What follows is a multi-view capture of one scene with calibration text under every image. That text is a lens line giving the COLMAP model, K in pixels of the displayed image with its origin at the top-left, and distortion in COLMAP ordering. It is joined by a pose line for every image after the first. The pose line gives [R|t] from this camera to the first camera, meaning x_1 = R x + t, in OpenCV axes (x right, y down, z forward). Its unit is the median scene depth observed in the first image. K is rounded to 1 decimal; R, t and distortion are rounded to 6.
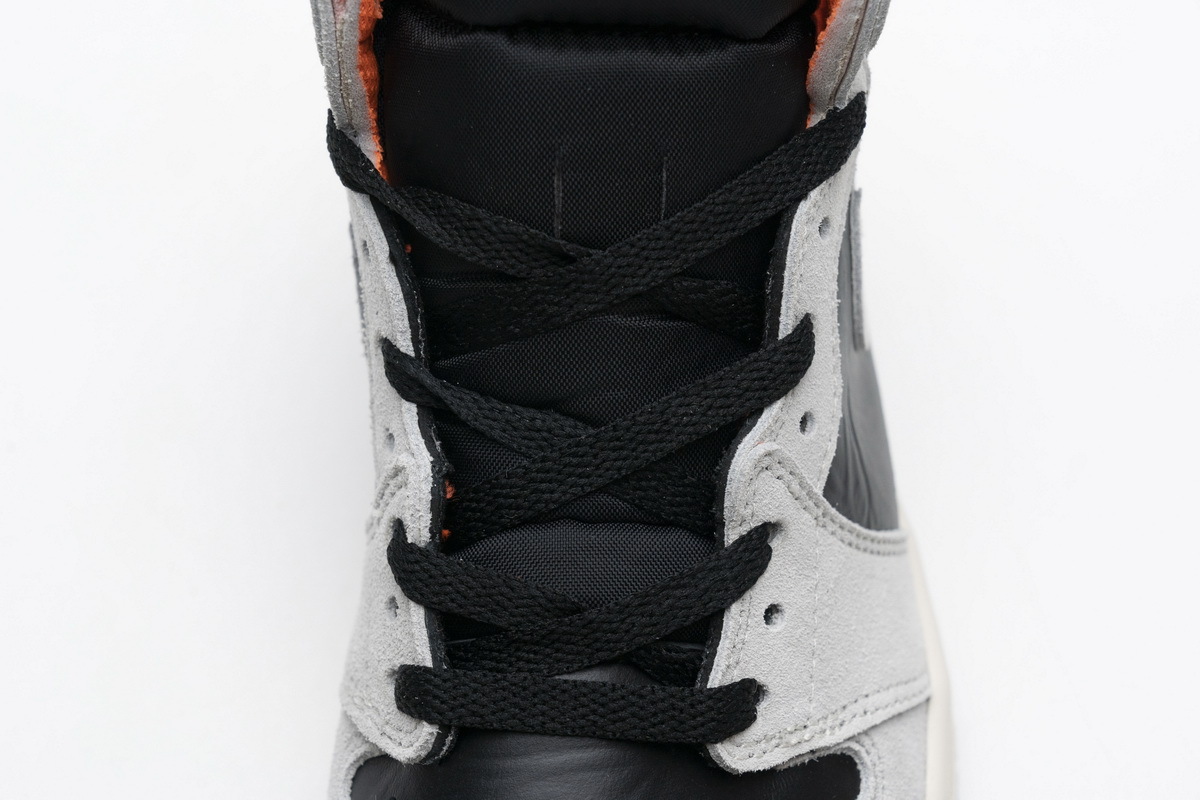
lens RADIAL K [[2480.1, 0, 600.0], [0, 2480.1, 400.0], [0, 0, 1]] dist [-0.225633, -0.094324]
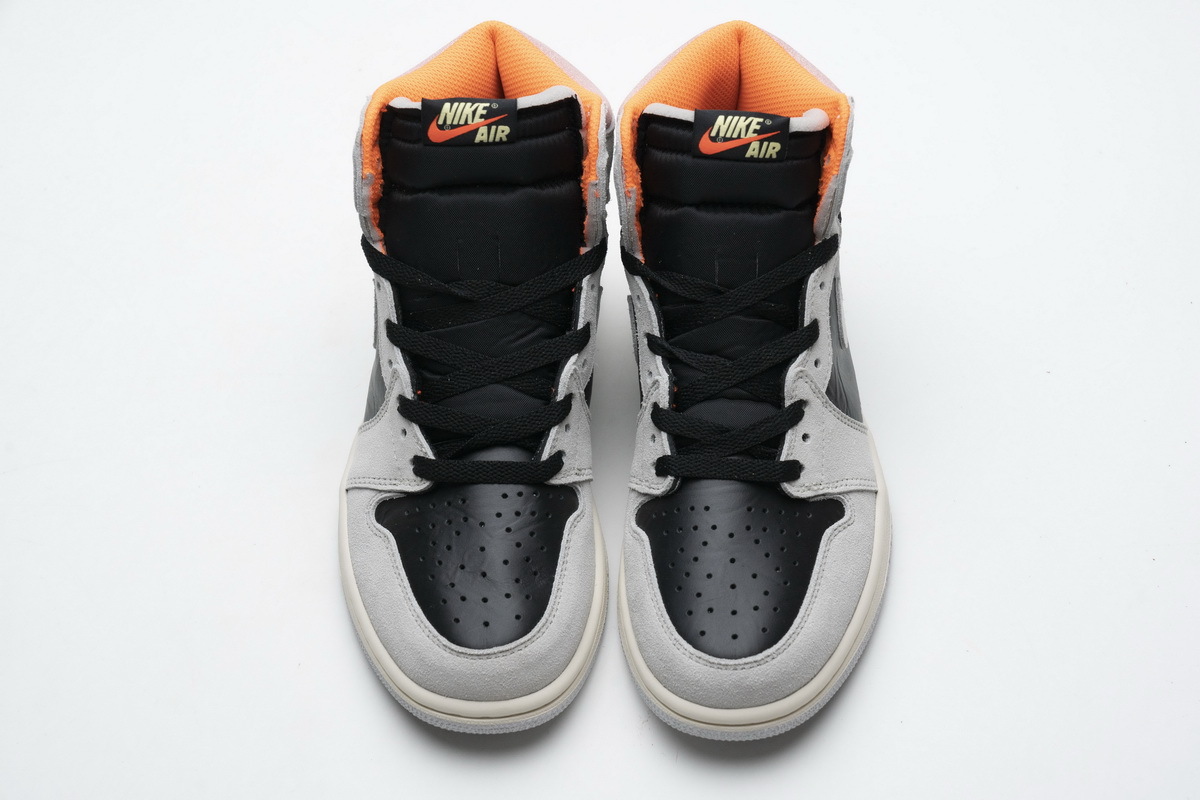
lens RADIAL K [[2480.1, 0, 600.0], [0, 2480.1, 400.0], [0, 0, 1]] dist [-0.225633, -0.094324]
pose [[0.998952, -0.022584, -0.039820, -0.037247], [0.016987, 0.990606, -0.135688, 0.389420], [0.042510, 0.134869, 0.989951, -1.502507]]
